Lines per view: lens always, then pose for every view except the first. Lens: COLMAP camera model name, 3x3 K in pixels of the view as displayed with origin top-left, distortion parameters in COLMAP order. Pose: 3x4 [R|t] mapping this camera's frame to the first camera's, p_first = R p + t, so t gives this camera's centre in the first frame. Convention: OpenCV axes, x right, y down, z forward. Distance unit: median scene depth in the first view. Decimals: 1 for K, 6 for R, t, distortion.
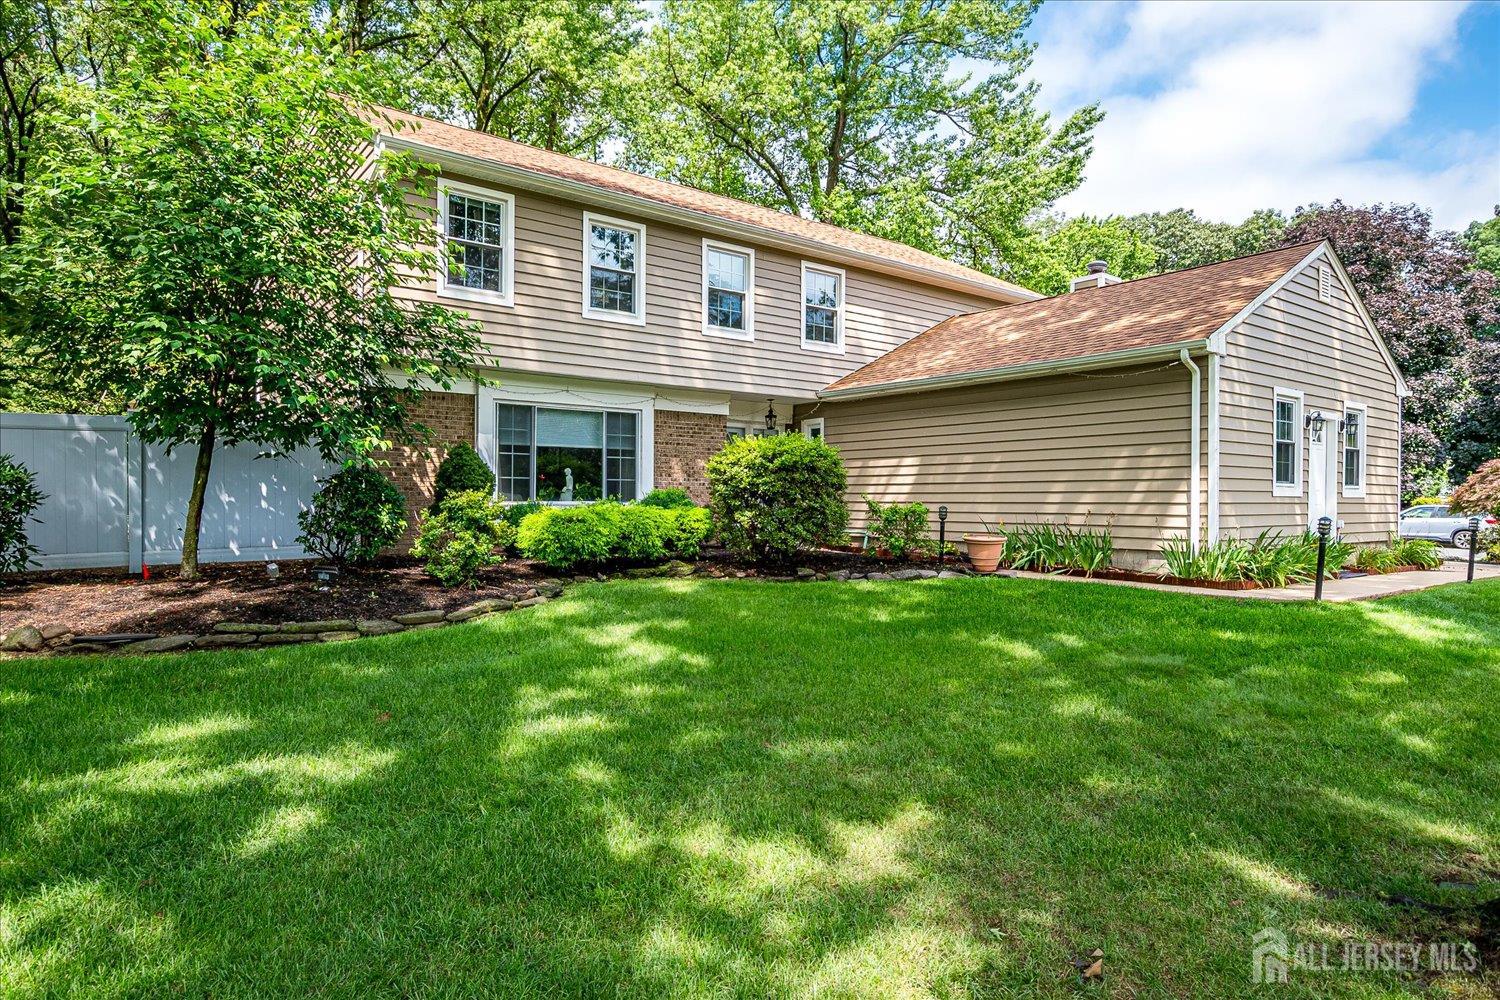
lens RADIAL K [[829.6, 0, 743.7], [0, 829.6, 501.2], [0, 0, 1]] dist [-0.003992, 0.000508]
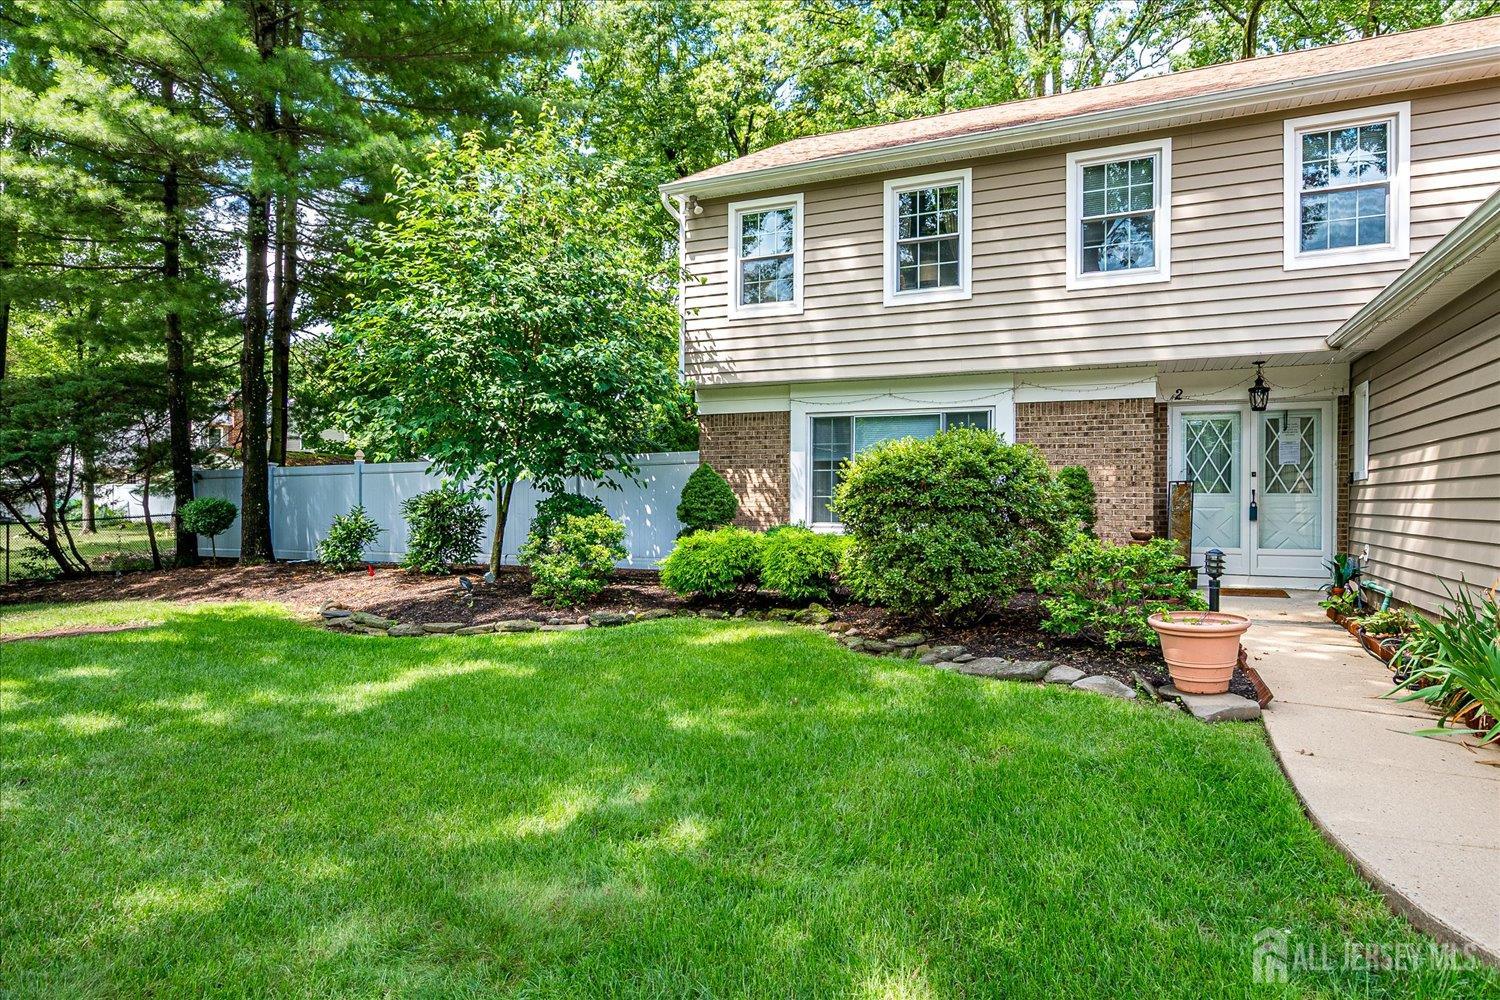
lens RADIAL K [[897.7, 0, 743.0], [0, 897.7, 503.1], [0, 0, 1]] dist [0.003819, 0.003275]
pose [[0.487002, -0.005553, -0.873383, 0.481173], [-0.008334, 0.999905, -0.011004, -0.008439], [0.873361, 0.012637, 0.486910, 0.385641]]
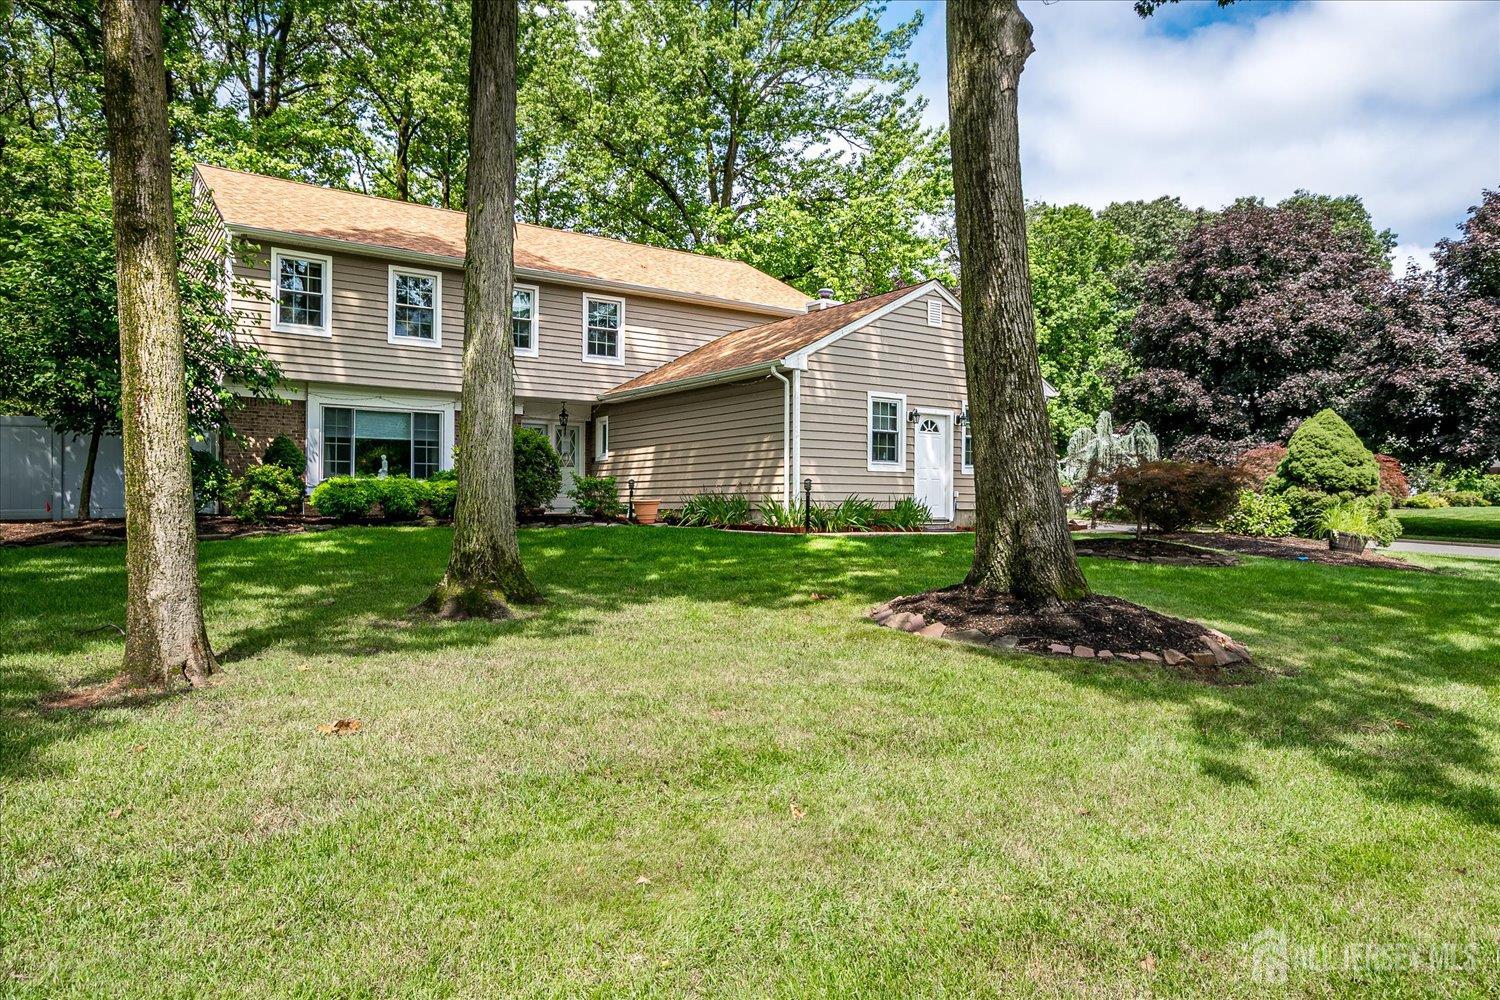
lens RADIAL K [[897.7, 0, 712.2], [0, 897.7, 493.3], [0, 0, 1]] dist [0.003819, 0.003275]
pose [[0.998994, -0.001671, -0.044817, 0.358591], [0.000947, 0.999869, -0.016162, 0.043294], [0.044838, 0.016103, 0.998864, -0.392305]]
